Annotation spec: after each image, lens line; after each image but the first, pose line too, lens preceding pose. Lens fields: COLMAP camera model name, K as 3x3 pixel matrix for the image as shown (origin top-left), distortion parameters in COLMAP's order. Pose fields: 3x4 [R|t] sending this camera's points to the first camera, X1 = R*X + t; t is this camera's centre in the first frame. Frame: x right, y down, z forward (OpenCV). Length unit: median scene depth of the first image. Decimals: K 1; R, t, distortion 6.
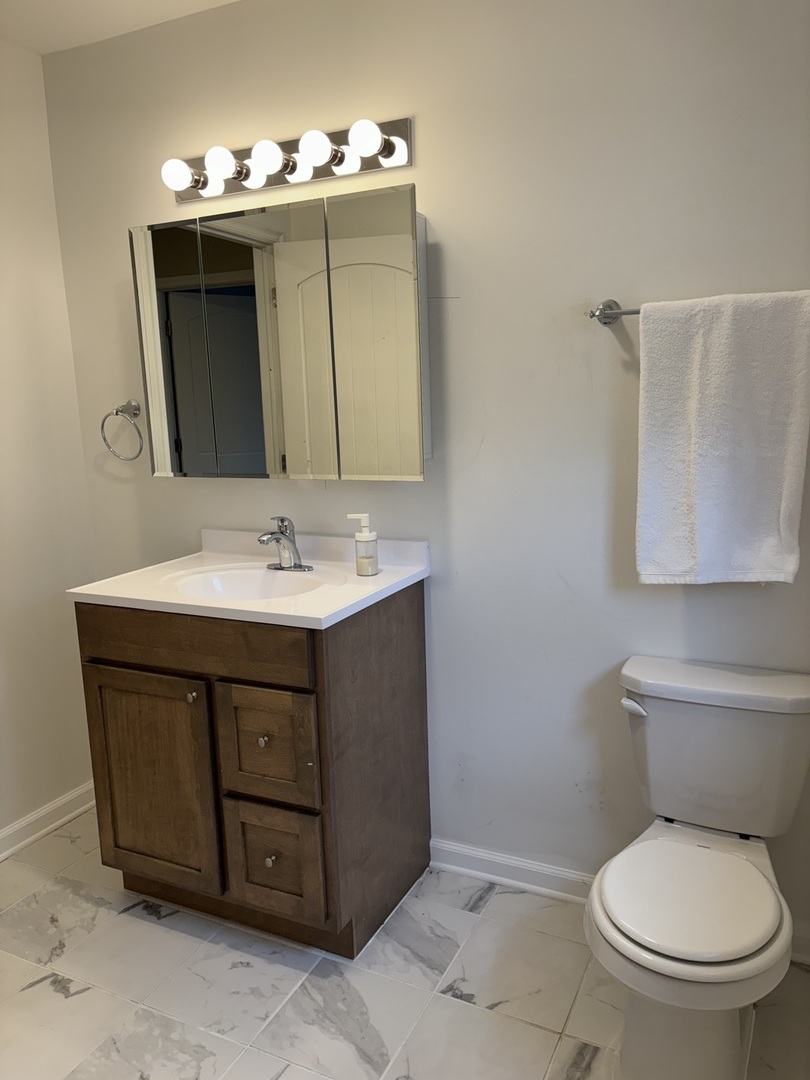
lens RADIAL K [[819.8, 0, 400.8], [0, 819.8, 534.0], [0, 0, 1]] dist [0.048491, -0.037016]
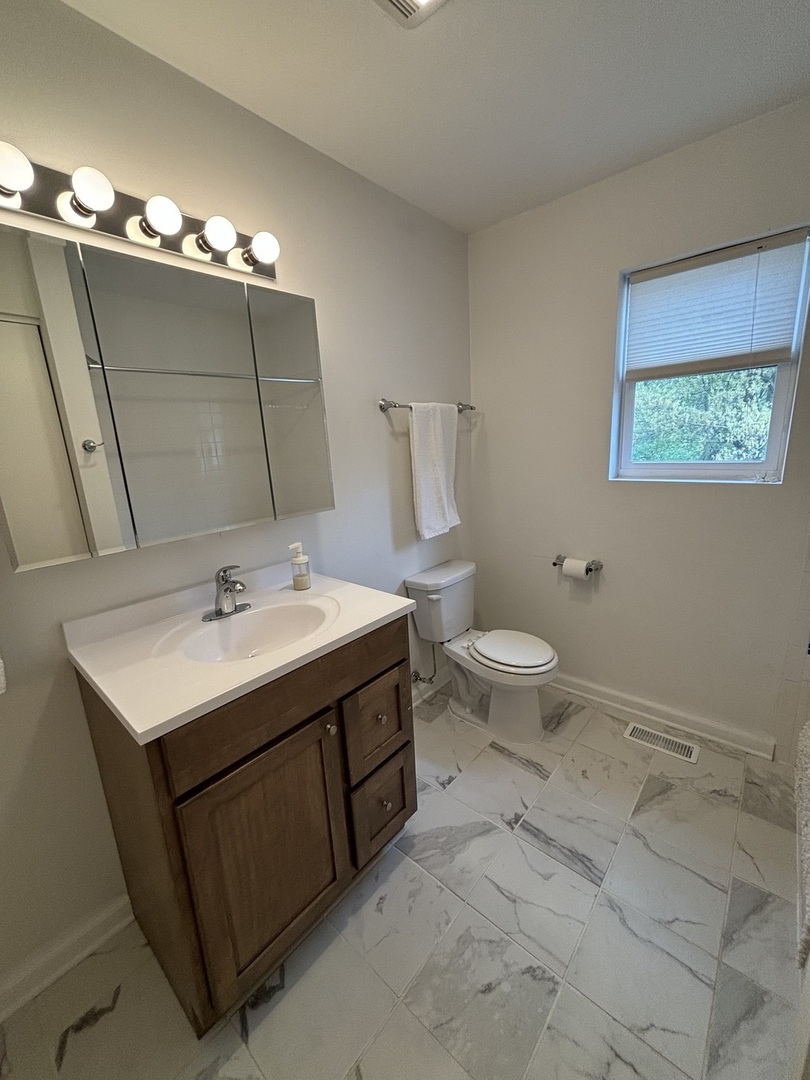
lens RADIAL K [[431.0, 0, 402.6], [0, 431.0, 540.1], [0, 0, 1]] dist [0.001265, -0.001083]
pose [[0.258470, -0.195149, 0.946103, -0.745558], [0.213470, 0.966709, 0.141080, -0.103031], [-0.942138, 0.165500, 0.291524, 0.742211]]
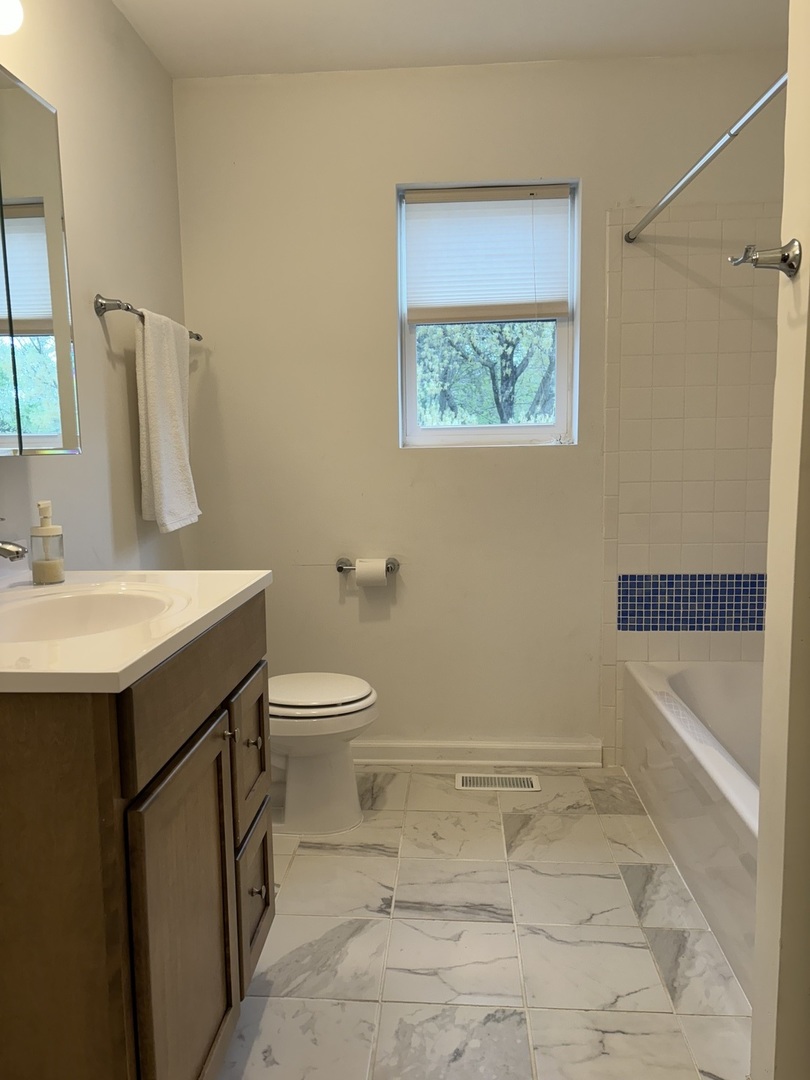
lens RADIAL K [[819.8, 0, 397.1], [0, 819.8, 543.1], [0, 0, 1]] dist [0.048491, -0.037016]
pose [[-0.377524, -0.065806, 0.923659, -0.996503], [0.193729, 0.969785, 0.148275, -0.041823], [-0.905508, 0.234917, -0.353369, 1.134957]]
